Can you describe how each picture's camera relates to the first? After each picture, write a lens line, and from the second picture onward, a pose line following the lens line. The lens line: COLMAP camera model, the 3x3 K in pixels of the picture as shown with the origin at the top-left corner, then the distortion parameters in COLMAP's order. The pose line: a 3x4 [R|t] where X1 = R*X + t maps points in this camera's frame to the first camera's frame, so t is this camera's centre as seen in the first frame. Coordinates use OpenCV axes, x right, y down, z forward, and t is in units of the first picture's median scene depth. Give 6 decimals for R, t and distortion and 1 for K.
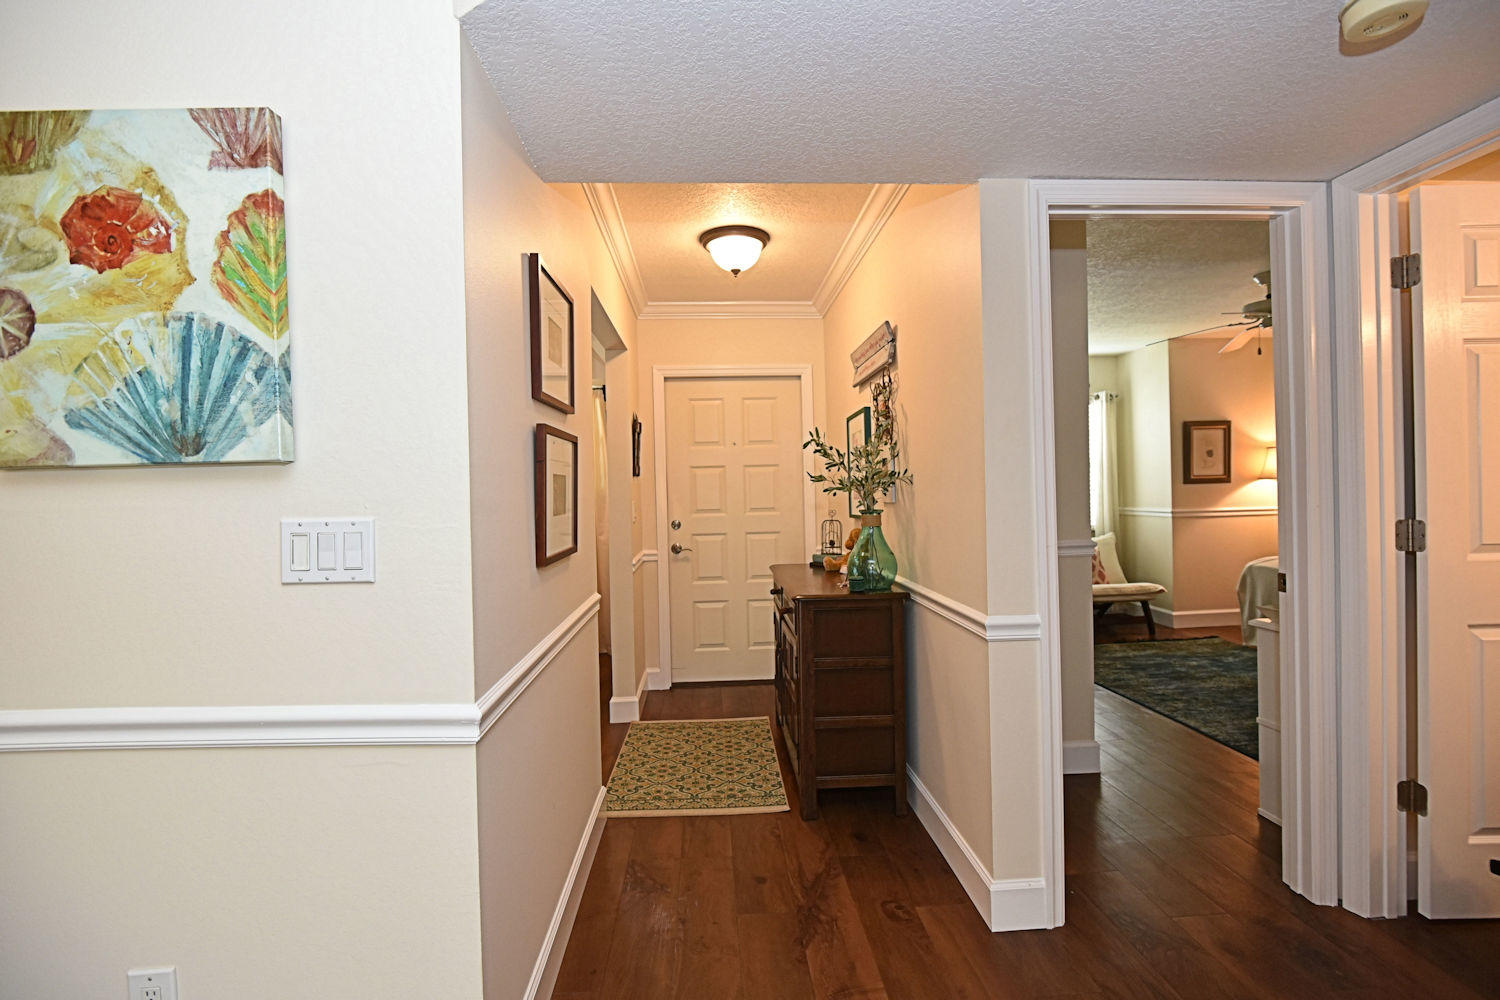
lens RADIAL K [[716.4, 0, 750.0], [0, 716.4, 500.0], [0, 0, 1]] dist [-0.000561, -0.000069]
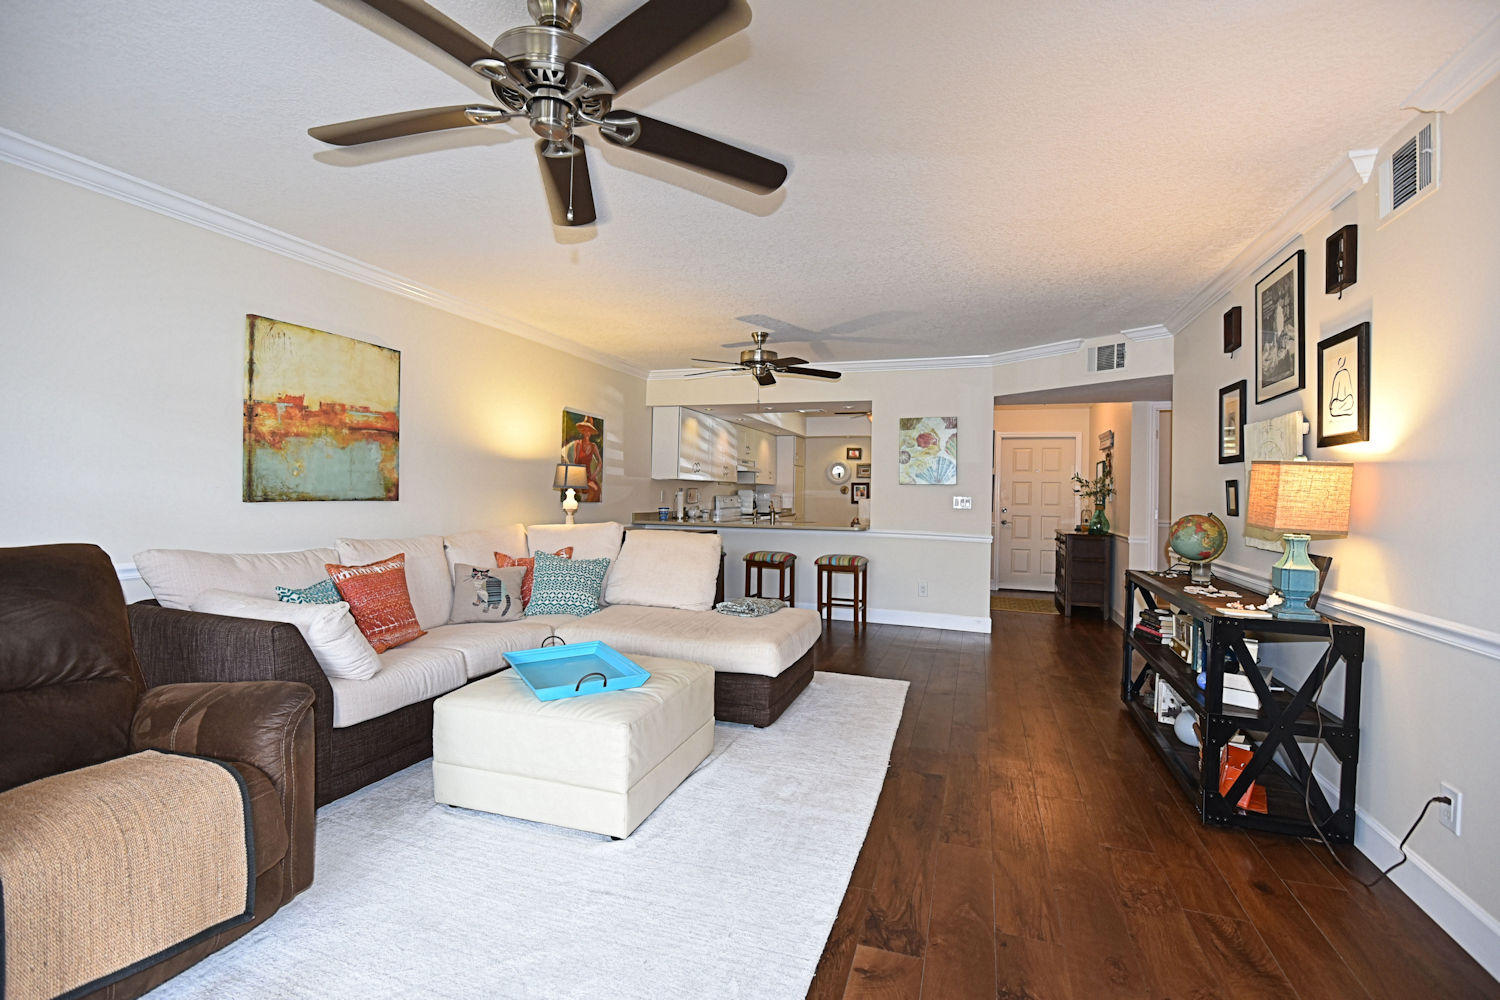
lens RADIAL K [[716.4, 0, 750.0], [0, 716.4, 500.0], [0, 0, 1]] dist [-0.000561, -0.000069]
pose [[0.931778, 0.038696, -0.360961, -0.073029], [-0.040183, 0.999187, 0.003387, 0.042208], [0.360798, 0.011348, 0.932575, -1.868129]]
